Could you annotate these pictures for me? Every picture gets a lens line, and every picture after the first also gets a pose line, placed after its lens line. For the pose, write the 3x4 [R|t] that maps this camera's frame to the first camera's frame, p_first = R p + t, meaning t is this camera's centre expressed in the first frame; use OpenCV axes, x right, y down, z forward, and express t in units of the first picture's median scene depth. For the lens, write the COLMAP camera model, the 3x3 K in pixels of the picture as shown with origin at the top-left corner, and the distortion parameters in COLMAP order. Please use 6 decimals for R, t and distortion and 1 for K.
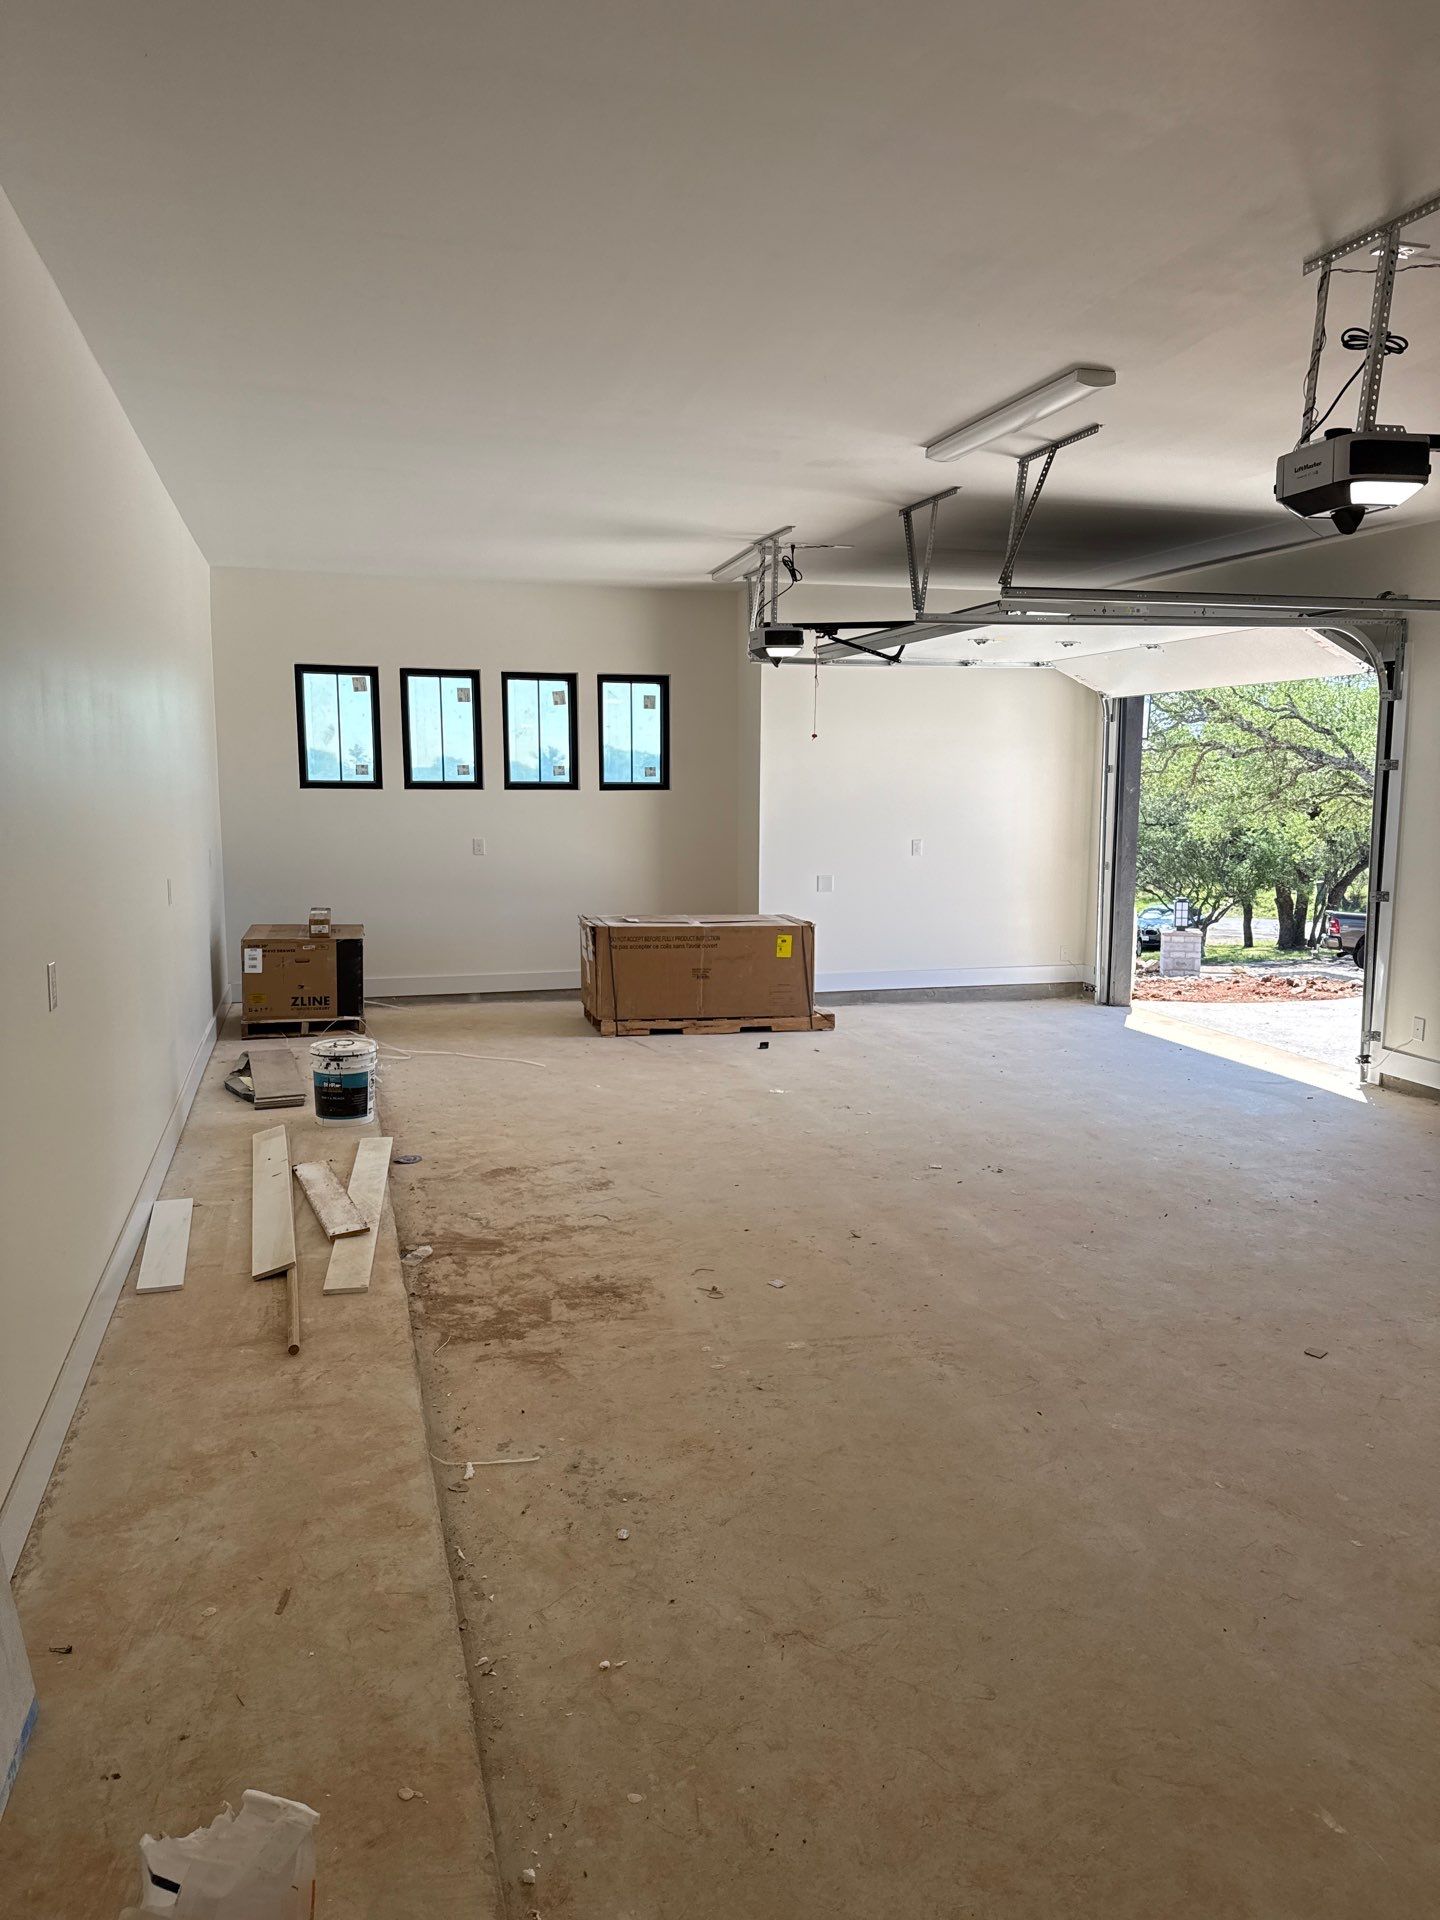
lens RADIAL K [[1319.2, 0, 704.1], [0, 1319.2, 954.1], [0, 0, 1]] dist [0.142565, -0.255047]
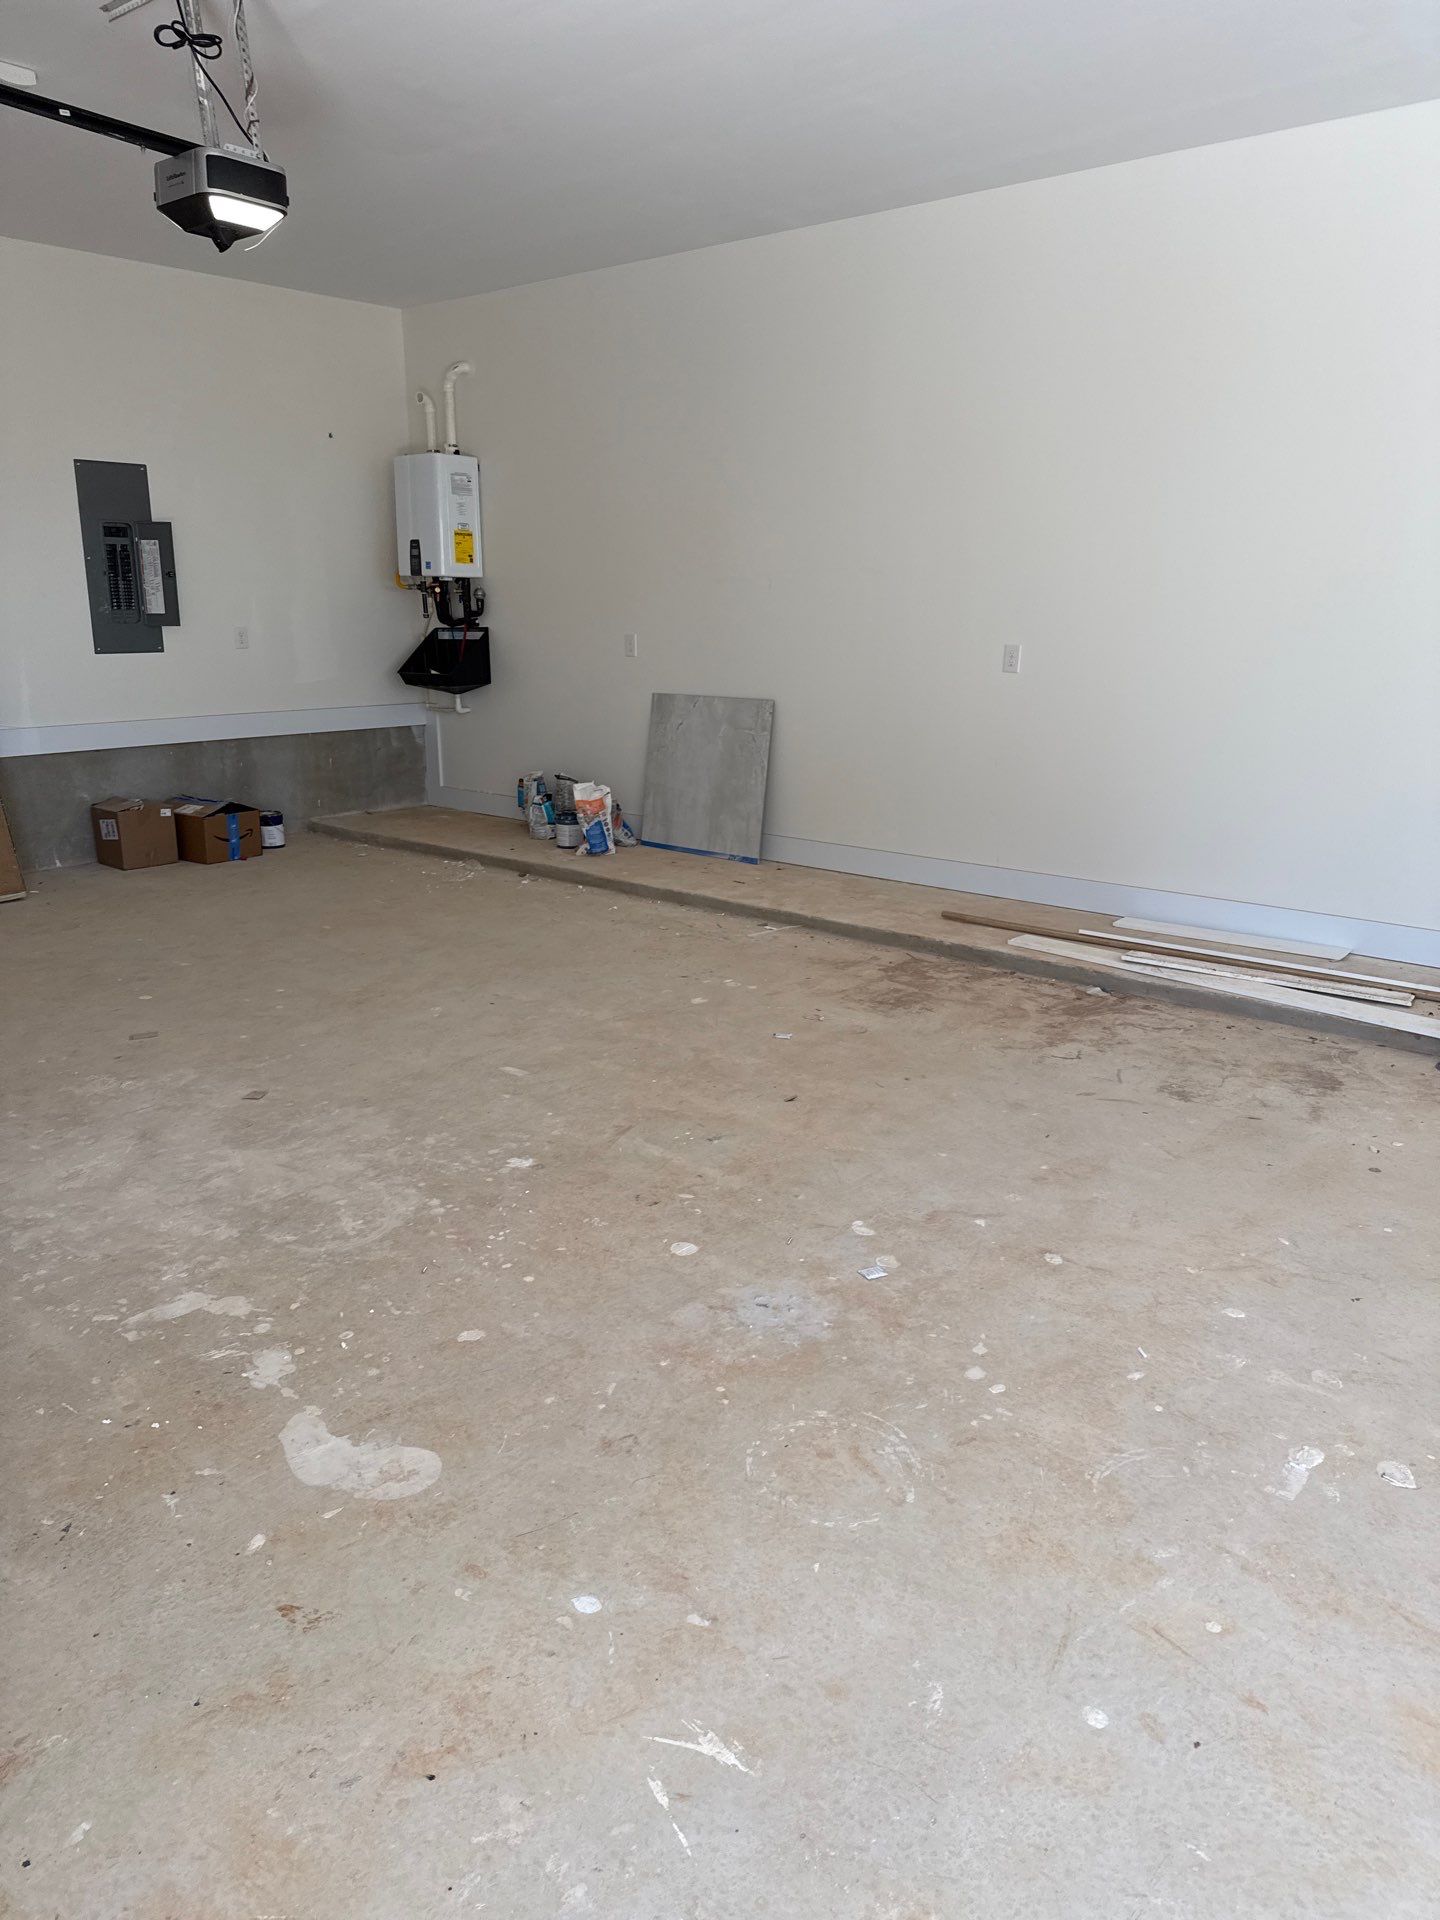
lens RADIAL K [[1332.8, 0, 719.2], [0, 1332.8, 948.8], [0, 0, 1]] dist [0.106785, -0.157908]
pose [[-0.831650, 0.132747, -0.539200, 0.485962], [-0.084642, 0.929356, 0.359350, -0.129917], [0.548812, 0.344492, -0.761663, 1.334169]]
